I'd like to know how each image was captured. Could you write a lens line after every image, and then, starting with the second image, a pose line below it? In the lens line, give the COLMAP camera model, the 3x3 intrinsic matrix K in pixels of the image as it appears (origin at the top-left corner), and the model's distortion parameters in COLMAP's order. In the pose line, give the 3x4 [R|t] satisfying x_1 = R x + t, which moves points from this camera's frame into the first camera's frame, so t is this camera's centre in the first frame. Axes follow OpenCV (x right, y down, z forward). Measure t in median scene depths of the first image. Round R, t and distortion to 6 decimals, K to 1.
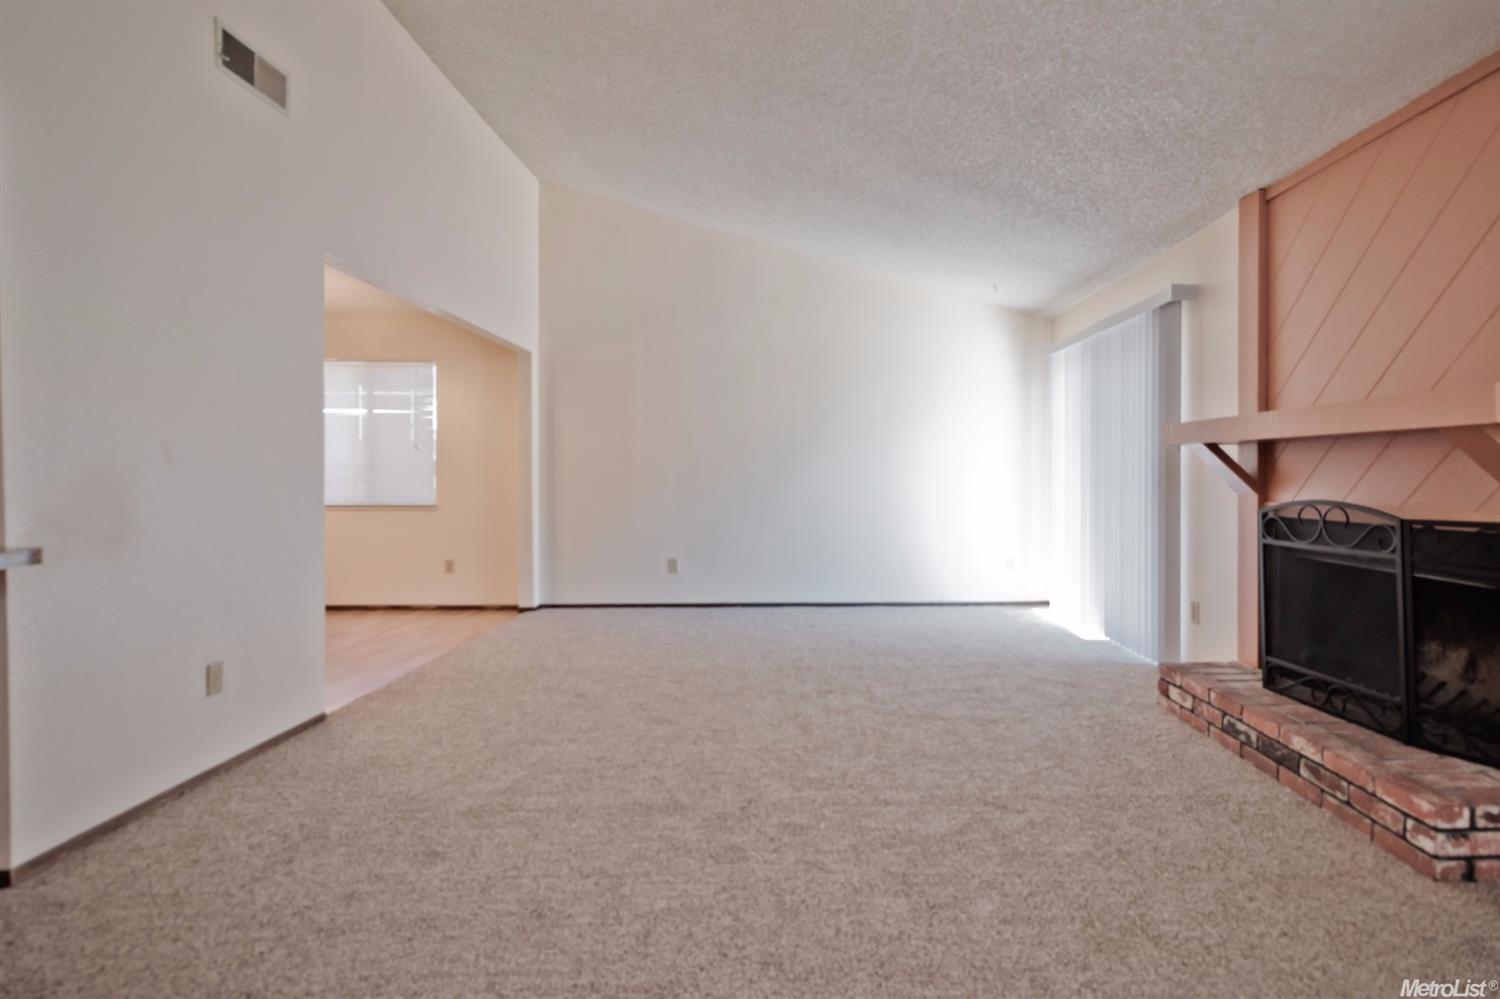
lens RADIAL K [[693.8, 0, 815.2], [0, 693.8, 482.6], [0, 0, 1]] dist [0.000013, 0.000024]
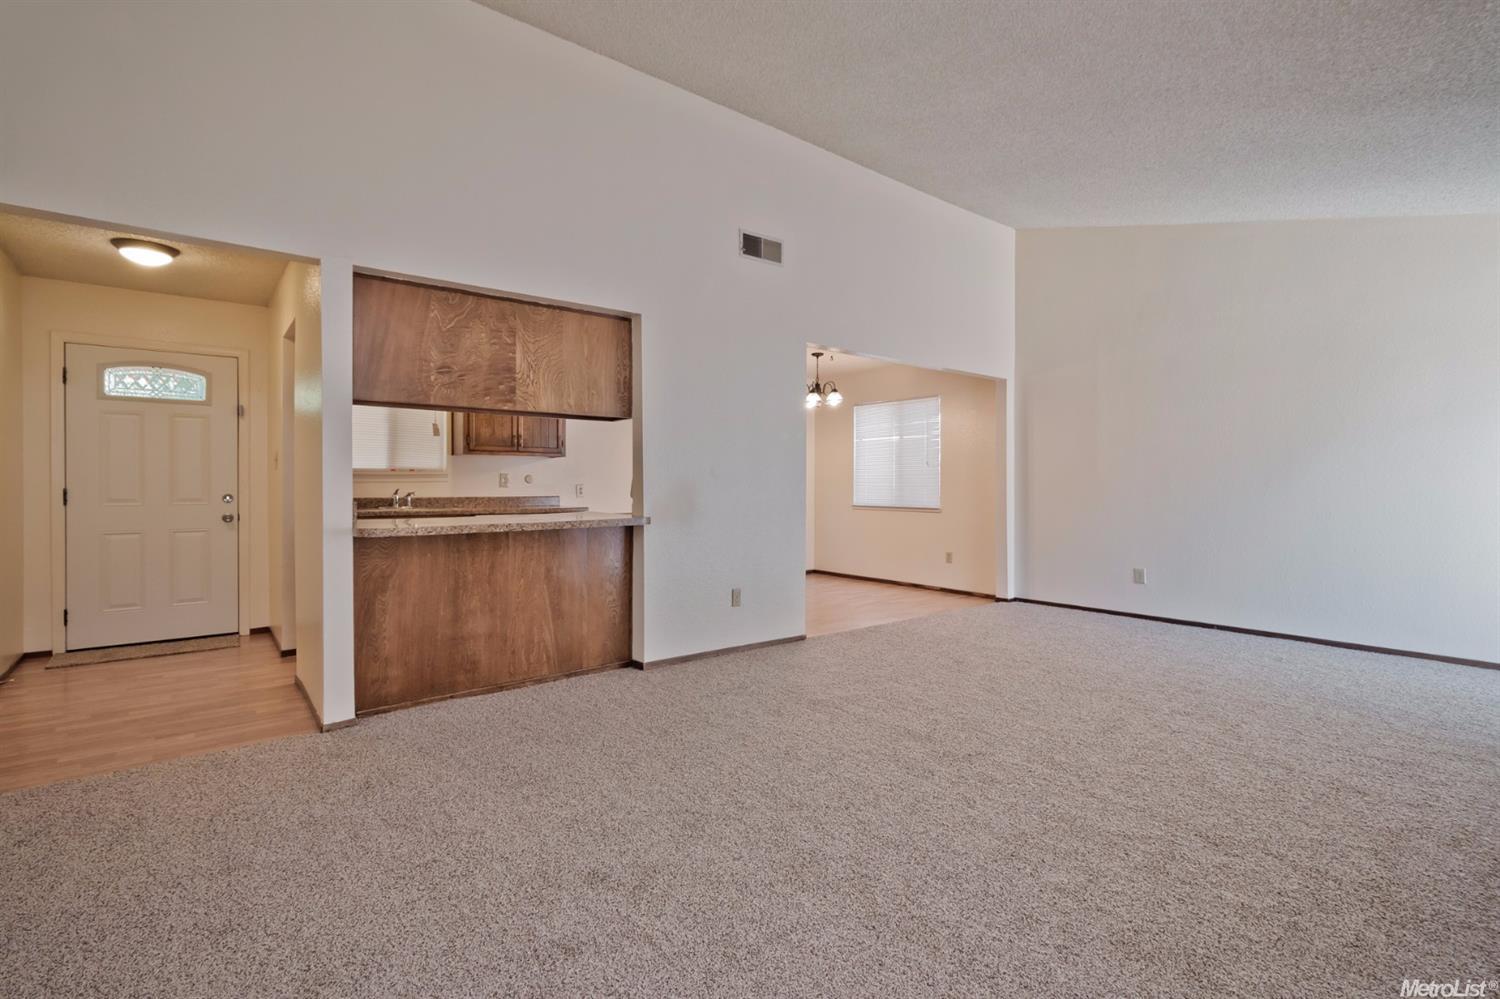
lens RADIAL K [[693.8, 0, 794.3], [0, 693.8, 487.4], [0, 0, 1]] dist [0.000013, 0.000024]
pose [[0.627913, 0.001126, -0.778282, 0.584050], [-0.008396, 0.999951, -0.005328, 0.006417], [0.778238, 0.009880, 0.627892, -0.009502]]
